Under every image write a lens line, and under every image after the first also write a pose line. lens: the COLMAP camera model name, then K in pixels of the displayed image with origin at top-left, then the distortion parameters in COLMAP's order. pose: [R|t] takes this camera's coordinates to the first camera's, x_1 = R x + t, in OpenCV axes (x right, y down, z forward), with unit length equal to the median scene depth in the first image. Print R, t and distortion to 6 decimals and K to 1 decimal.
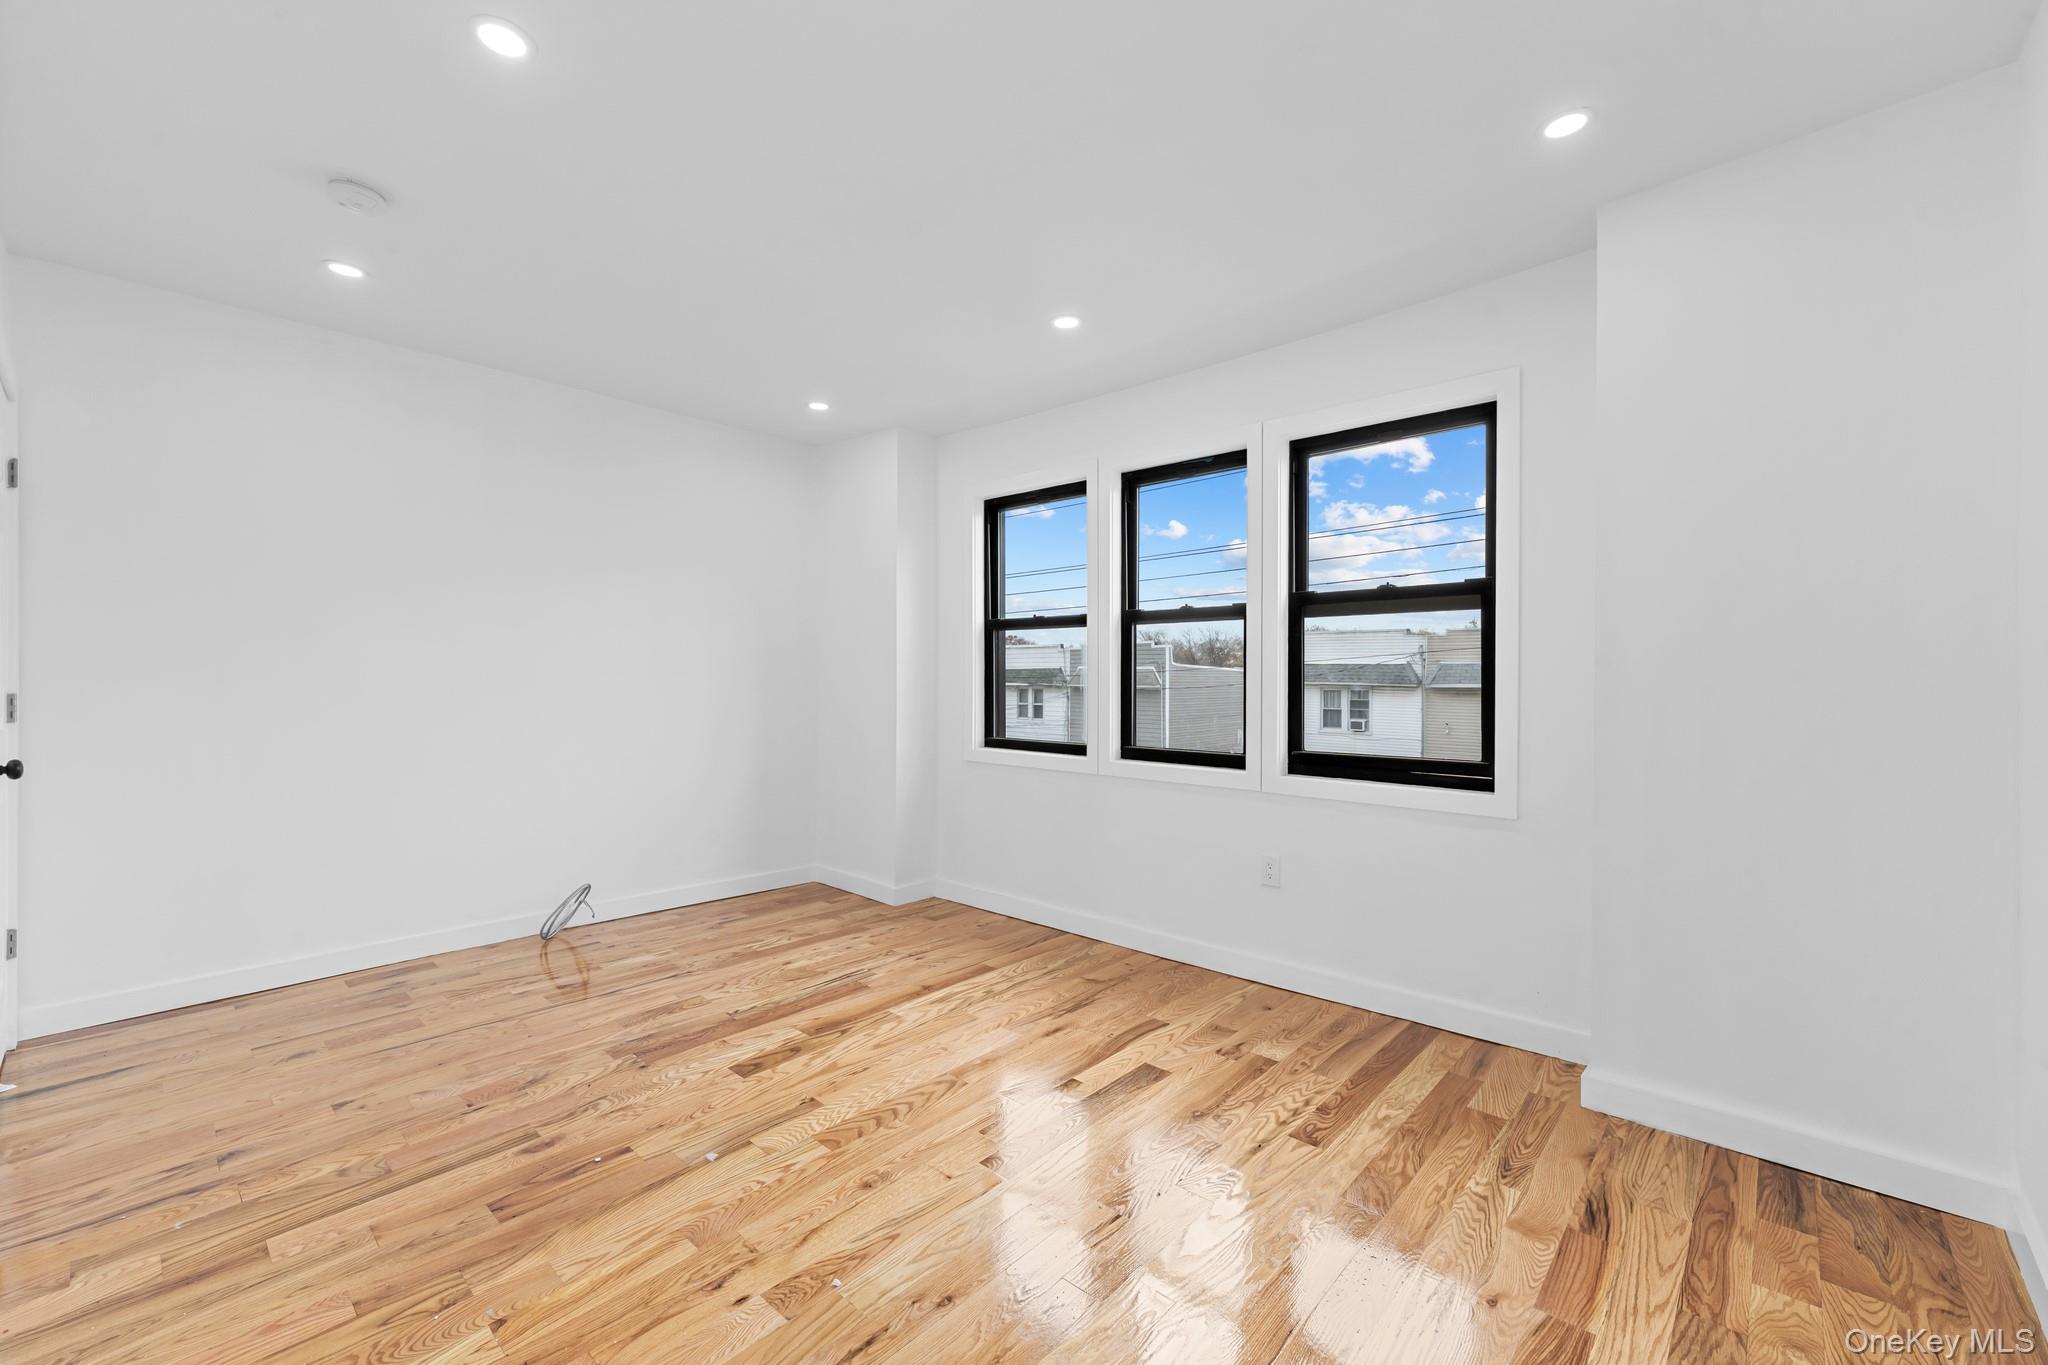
lens RADIAL K [[829.2, 0, 1018.3], [0, 829.2, 674.1], [0, 0, 1]] dist [-0.001258, -0.000634]
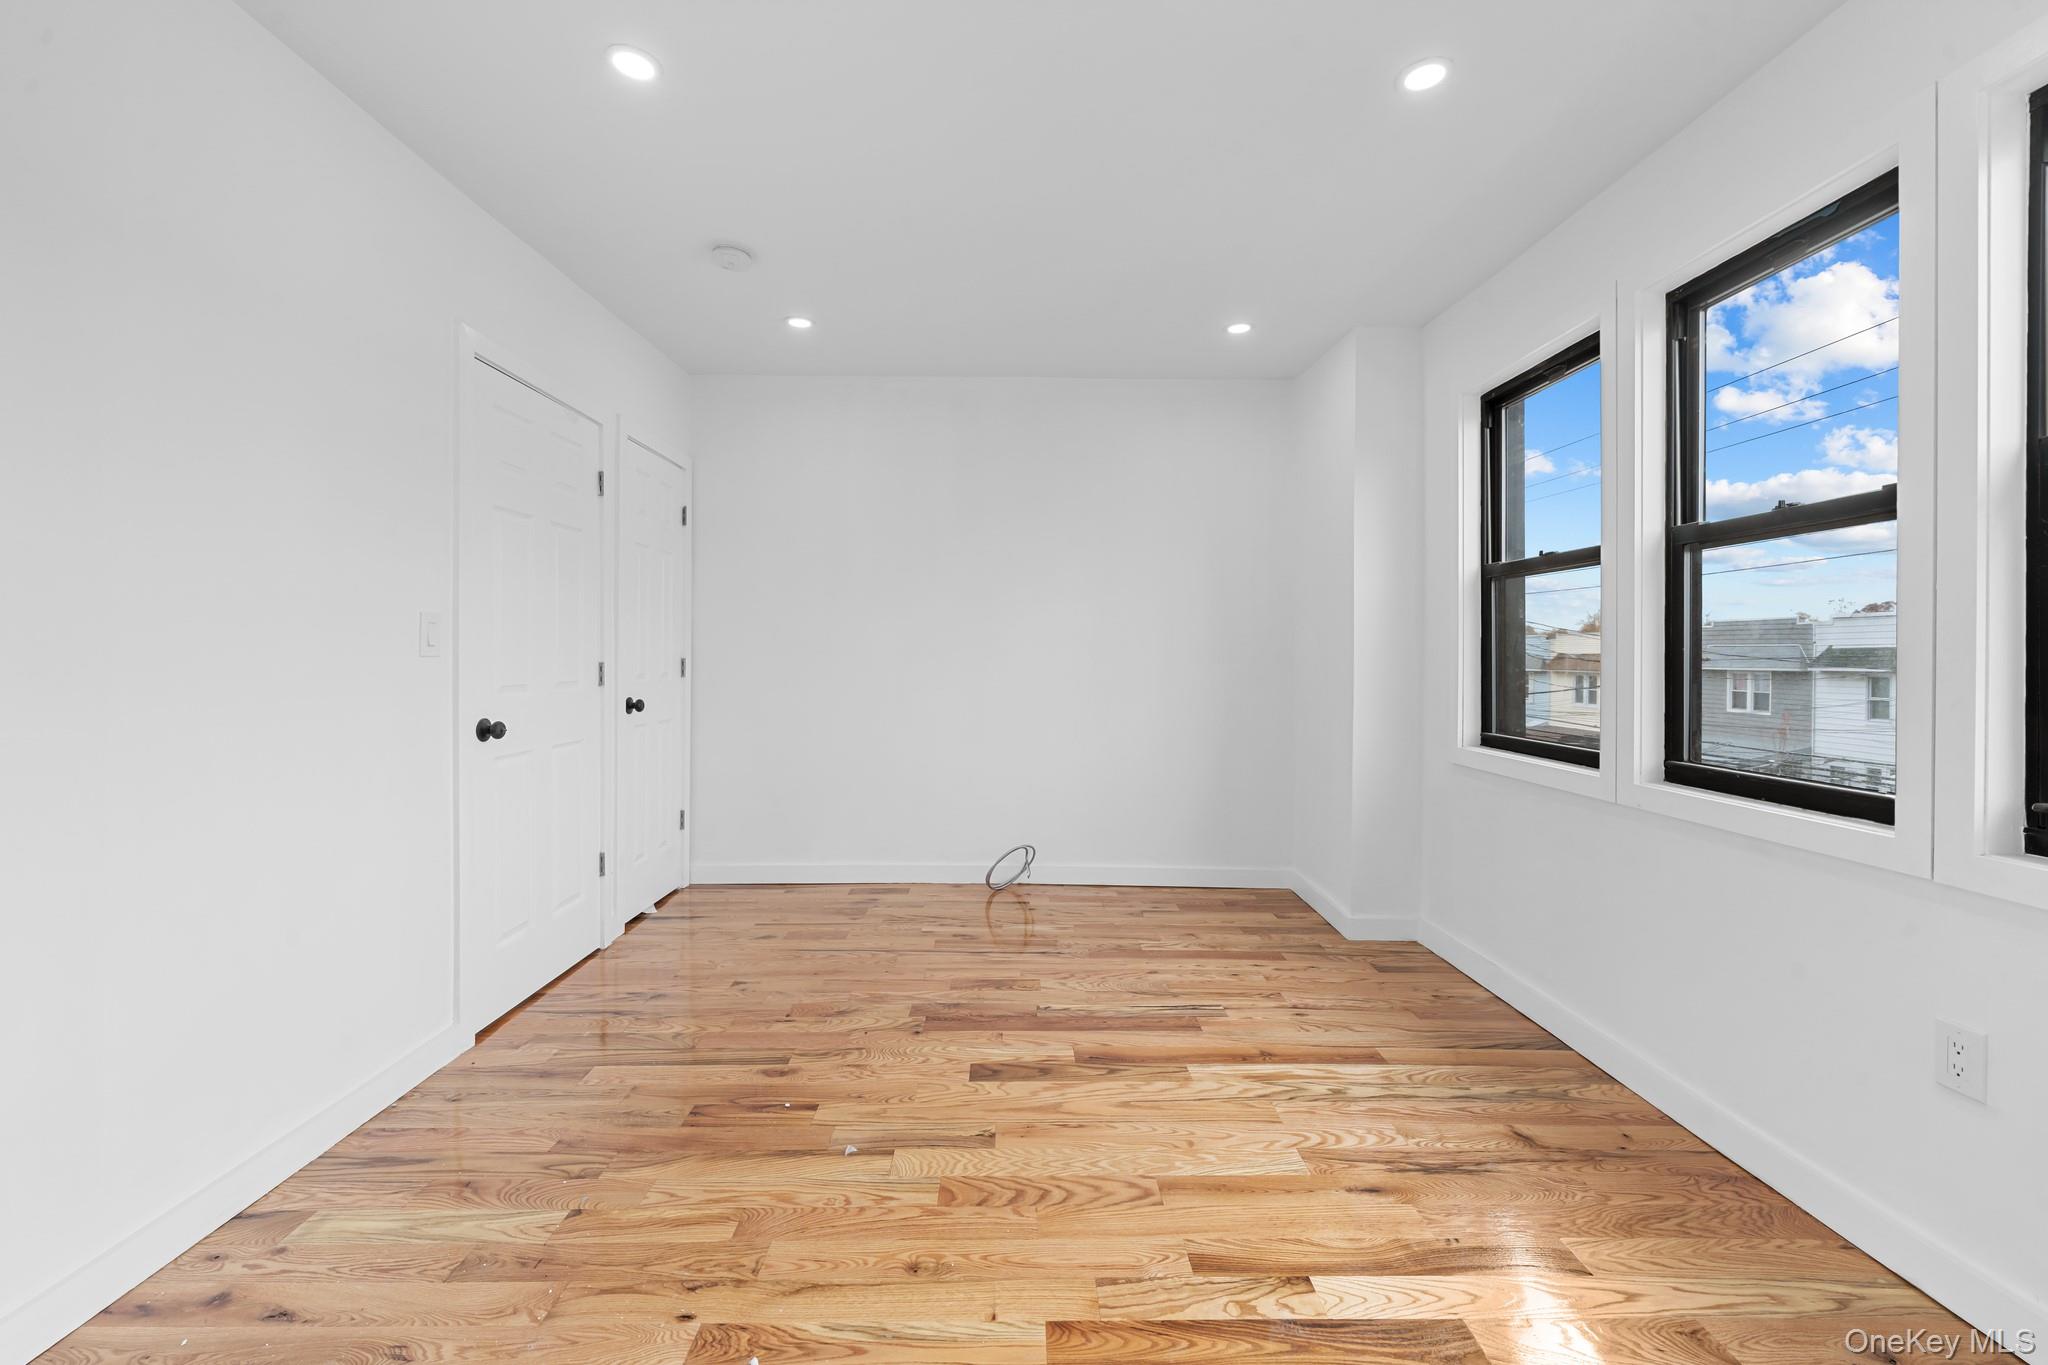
lens RADIAL K [[834.6, 0, 1020.0], [0, 834.6, 654.8], [0, 0, 1]] dist [-0.000373, -0.000685]
pose [[0.685715, -0.000824, -0.727869, 0.309930], [-0.000016, 0.999999, -0.001148, 0.017105], [0.727870, 0.000799, 0.685715, 0.341584]]
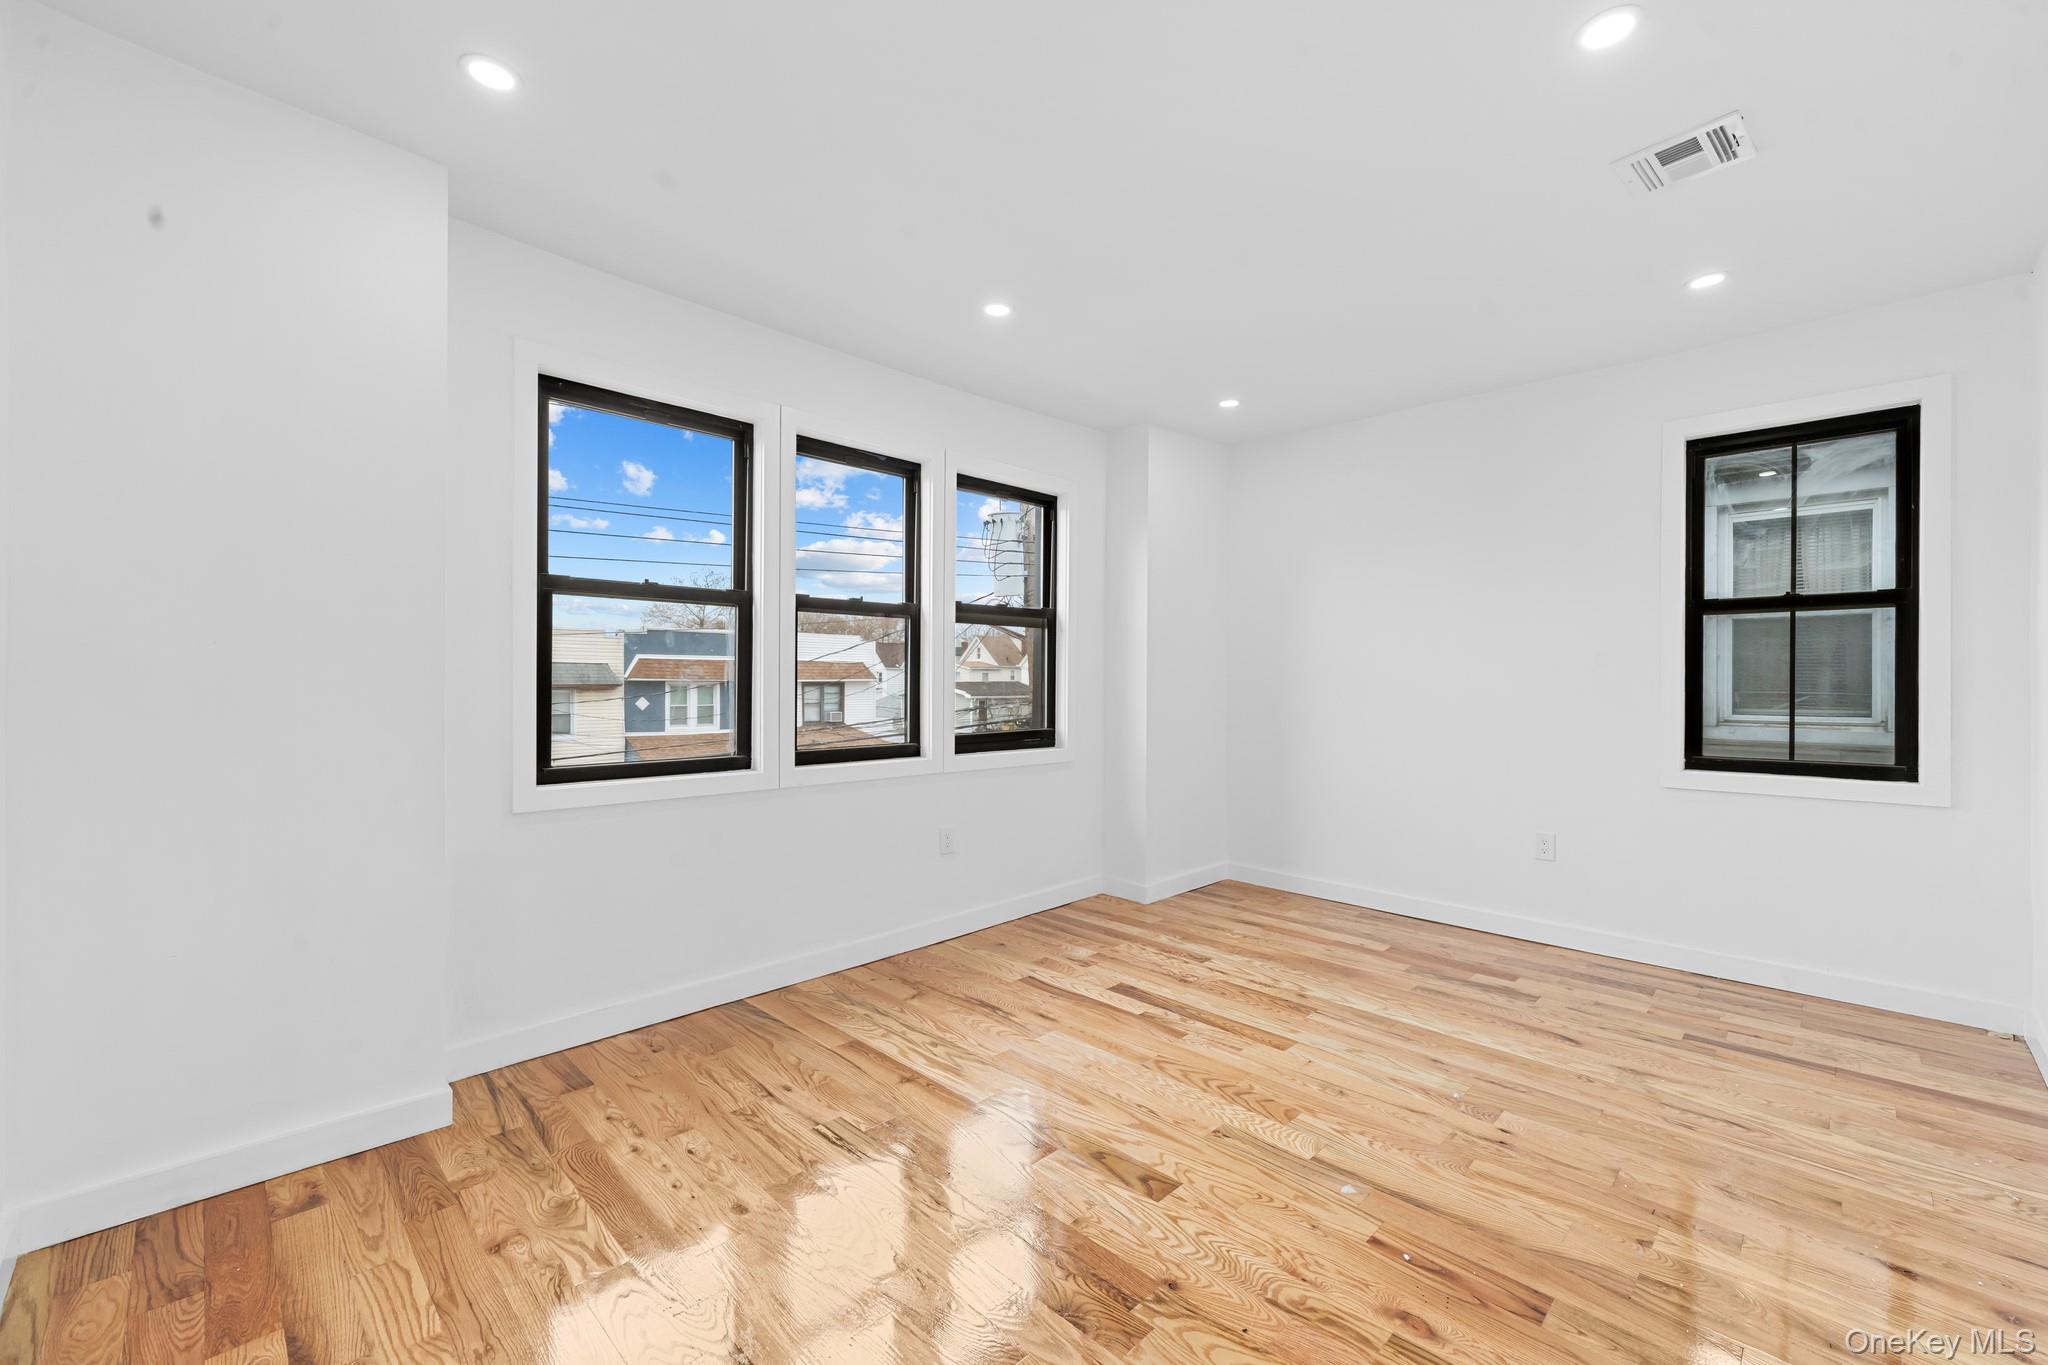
lens RADIAL K [[836.9, 0, 1010.5], [0, 836.9, 680.9], [0, 0, 1]] dist [0.000303, 0.000078]
pose [[0.052288, -0.005859, 0.998615, -0.932295], [-0.006783, 0.999958, 0.006222, 0.007753], [-0.998609, -0.007099, 0.052246, 0.931327]]
